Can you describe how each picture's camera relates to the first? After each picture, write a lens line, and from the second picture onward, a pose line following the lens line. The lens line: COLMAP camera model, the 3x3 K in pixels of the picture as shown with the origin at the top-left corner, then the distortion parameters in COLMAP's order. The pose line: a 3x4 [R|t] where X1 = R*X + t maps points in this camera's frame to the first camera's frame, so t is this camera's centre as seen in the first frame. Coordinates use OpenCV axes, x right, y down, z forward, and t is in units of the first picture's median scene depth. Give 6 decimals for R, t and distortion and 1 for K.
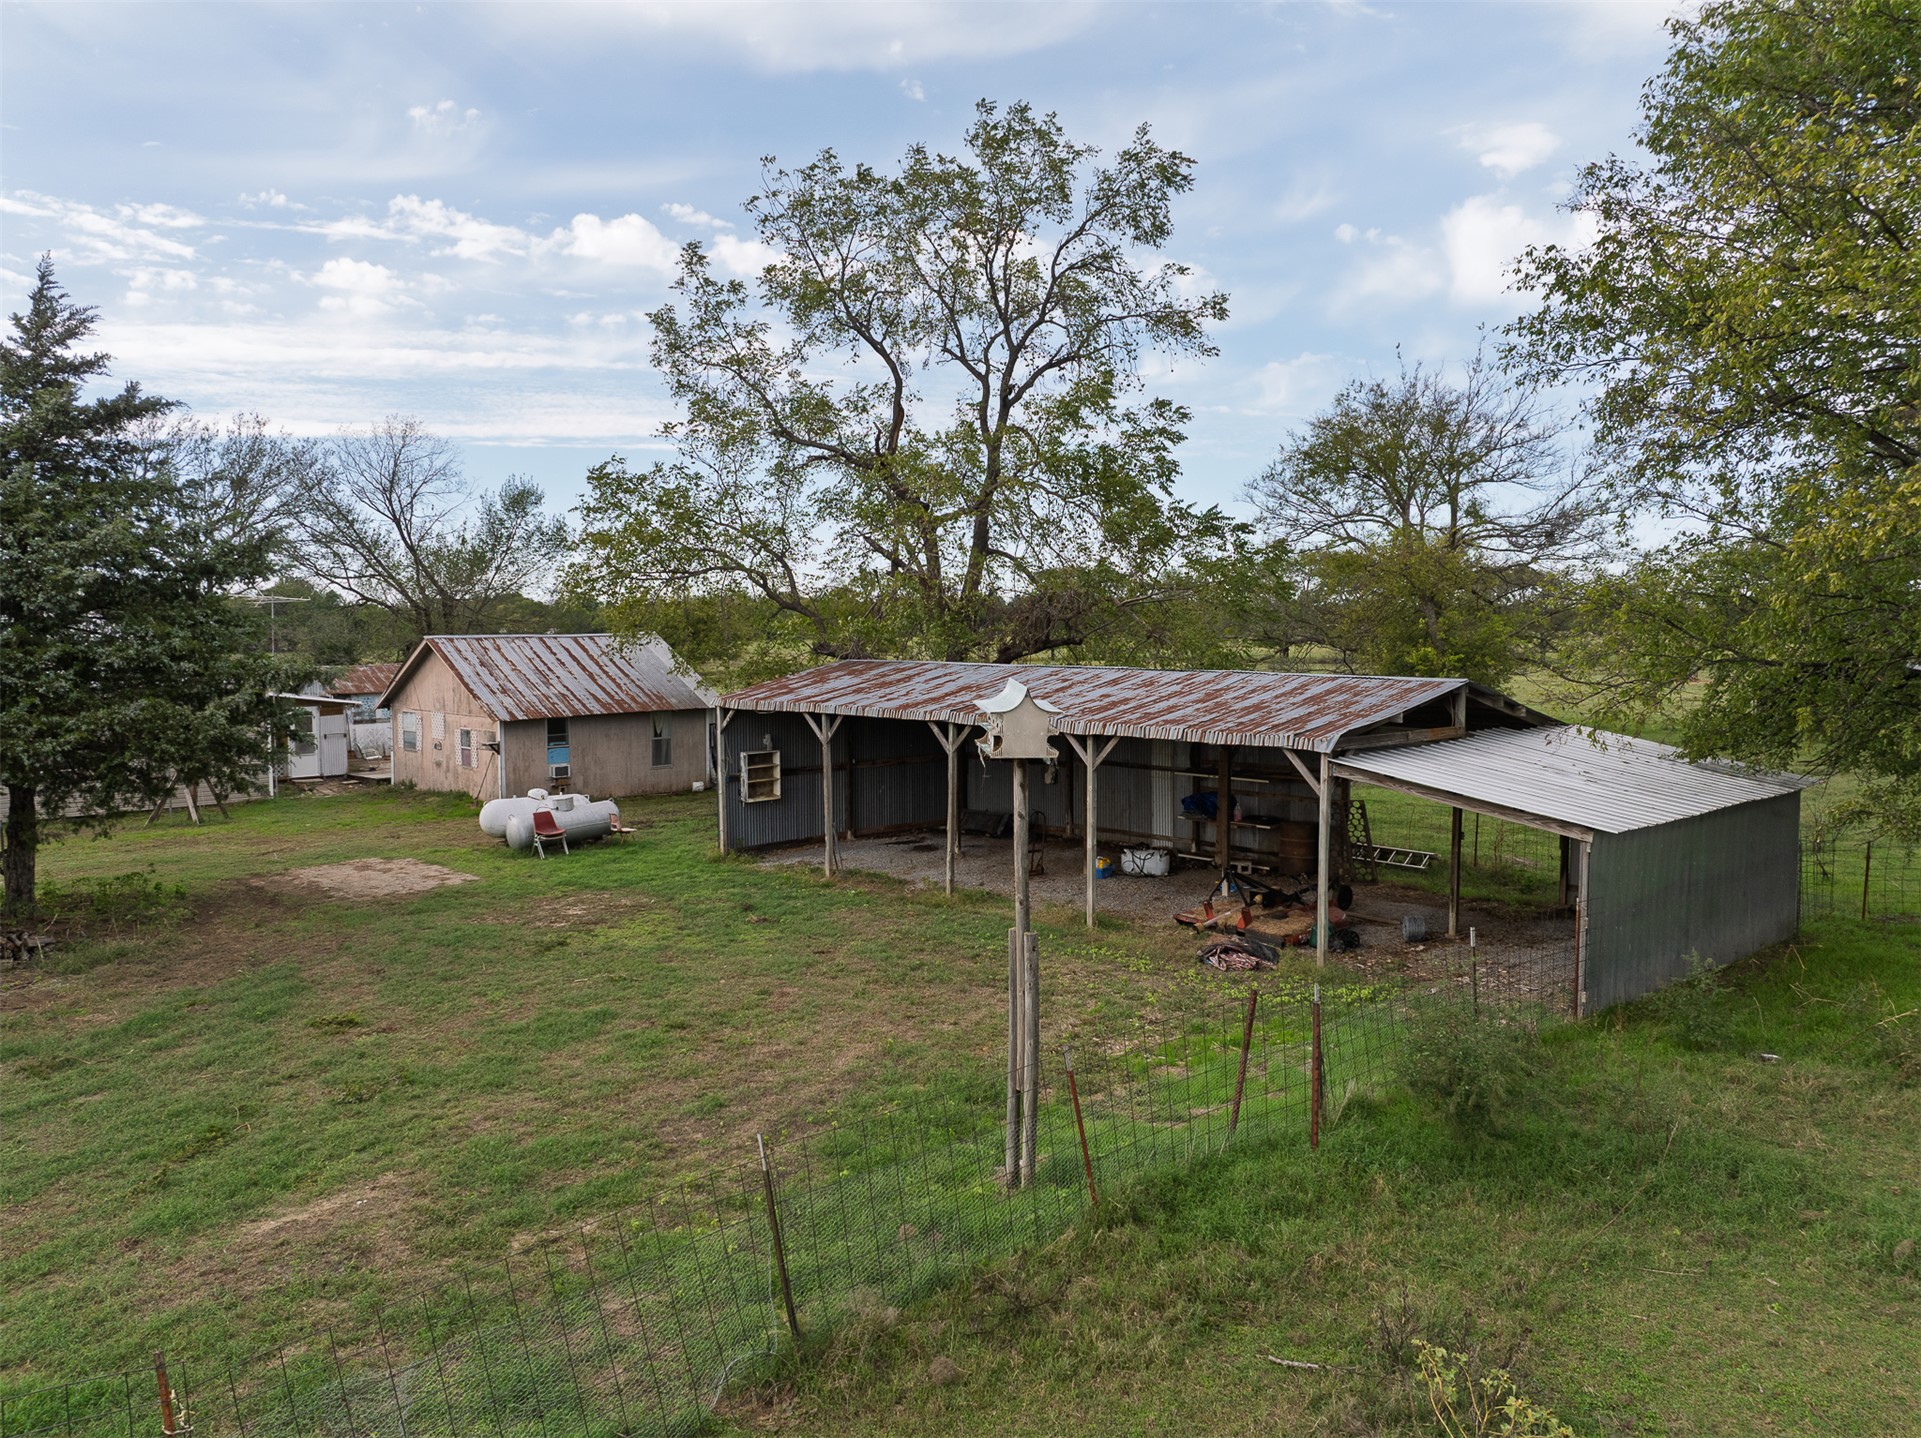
lens RADIAL K [[1353.4, 0, 960.5], [0, 1353.4, 719.0], [0, 0, 1]] dist [-0.025449, -0.005835]
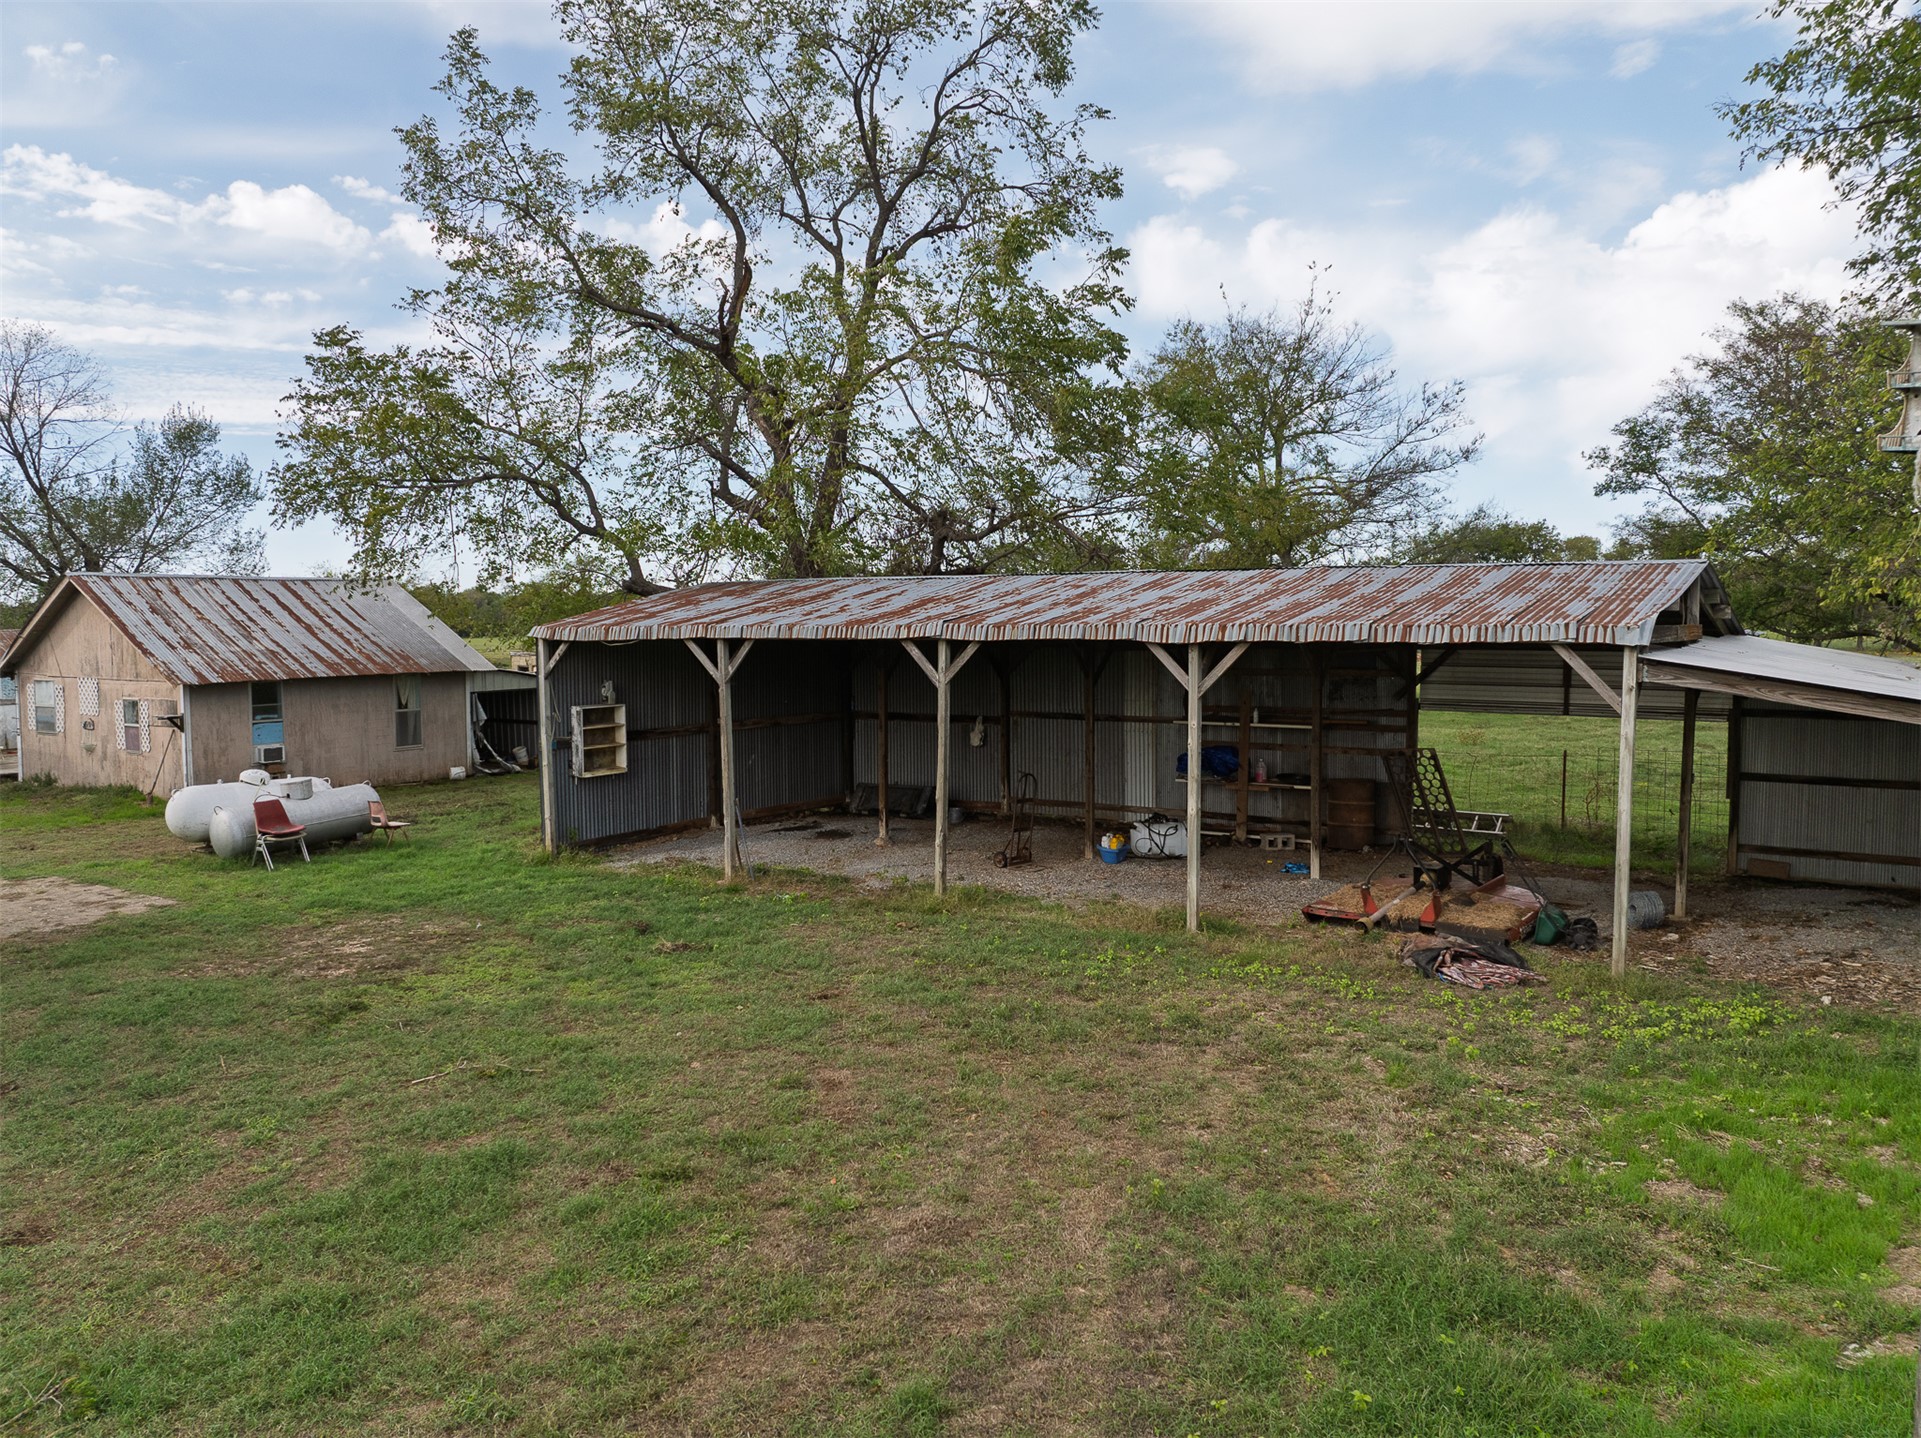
lens RADIAL K [[1355.1, 0, 958.4], [0, 1355.1, 716.6], [0, 0, 1]] dist [-0.036949, 0.000118]
pose [[0.976313, -0.017242, 0.215675, -0.094610], [0.017611, 0.999845, 0.000212, 0.026601], [-0.215645, 0.003591, 0.976465, 0.218779]]
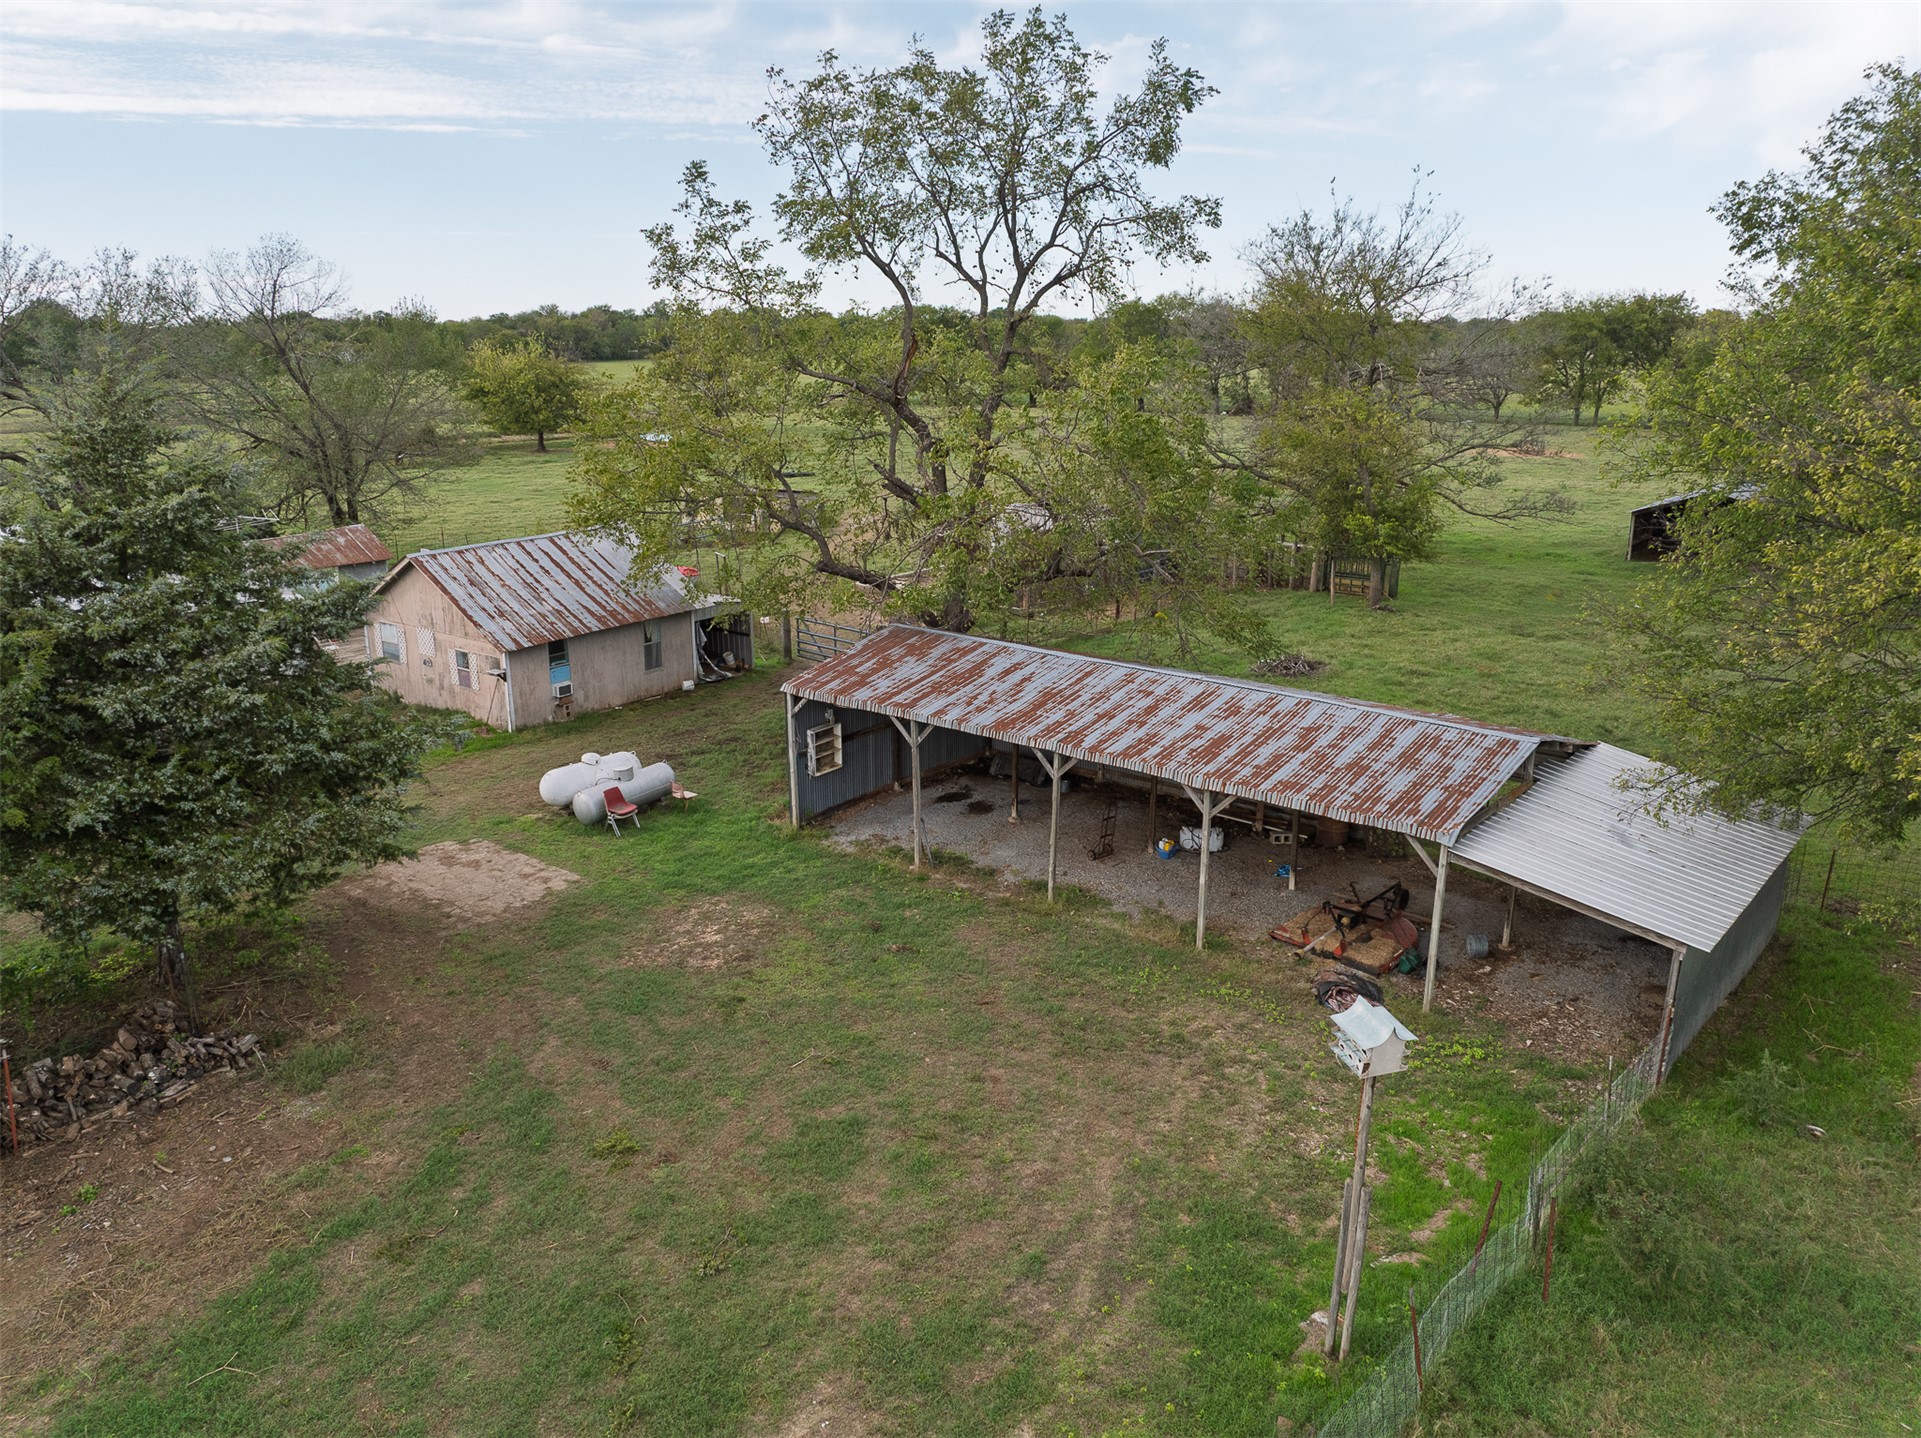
lens RADIAL K [[1353.4, 0, 960.5], [0, 1353.4, 719.0], [0, 0, 1]] dist [-0.025449, -0.005835]
pose [[0.991379, -0.034433, 0.126422, -0.141933], [0.007070, 0.977504, 0.210799, -0.162661], [-0.130836, -0.208088, 0.969320, -0.020557]]
